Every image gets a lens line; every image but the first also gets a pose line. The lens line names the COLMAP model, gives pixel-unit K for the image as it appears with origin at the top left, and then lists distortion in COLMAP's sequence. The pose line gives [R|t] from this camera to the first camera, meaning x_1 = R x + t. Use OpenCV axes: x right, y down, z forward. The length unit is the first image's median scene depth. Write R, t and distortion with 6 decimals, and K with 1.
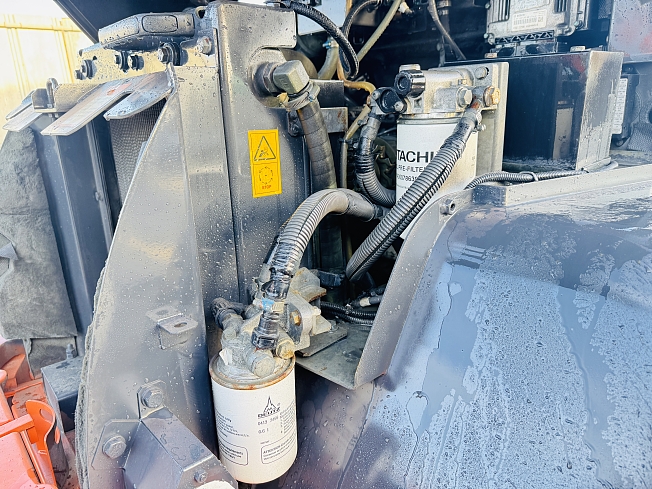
lens RADIAL K [[474.5, 0, 326.0], [0, 474.5, 244.5], [0, 0, 1]] dist [0.026924, -0.006623]
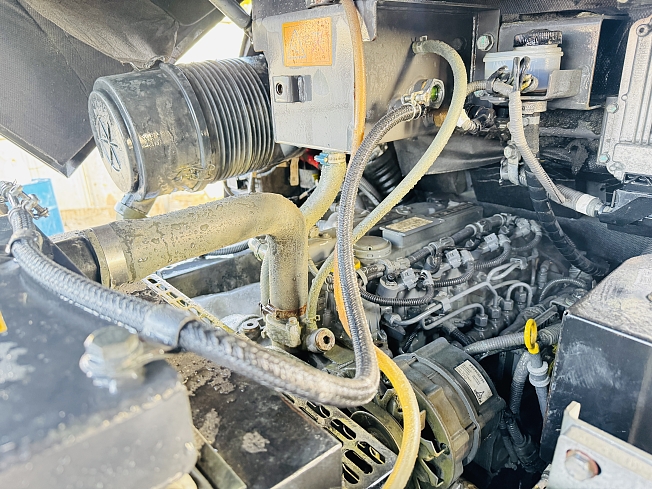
lens RADIAL K [[473.1, 0, 317.8], [0, 473.1, 243.7], [0, 0, 1]] dist [0.000559, -0.003427]
pose [[0.999238, 0.013387, -0.036653, 0.023242], [-0.010937, 0.997744, 0.066237, -0.422866], [0.037457, -0.065785, 0.997131, 0.489333]]
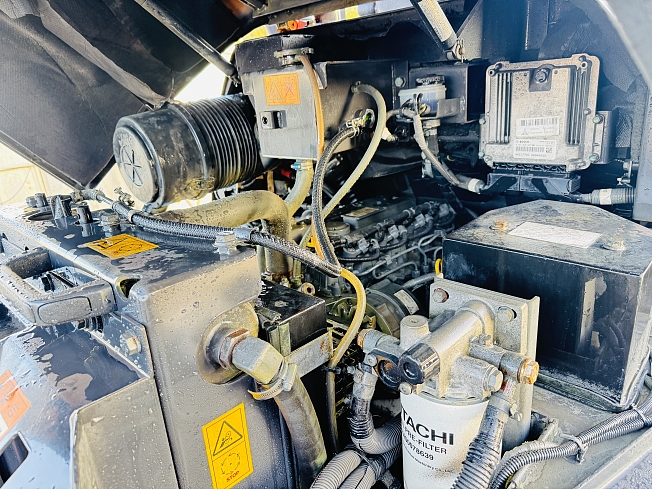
lens RADIAL K [[474.5, 0, 326.0], [0, 474.5, 244.5], [0, 0, 1]] dist [0.026924, -0.006623]
pose [[0.996787, -0.061603, 0.051193, 0.003367], [0.060179, 0.997769, 0.028921, -0.362072], [-0.052860, -0.025747, 0.998270, 0.182424]]
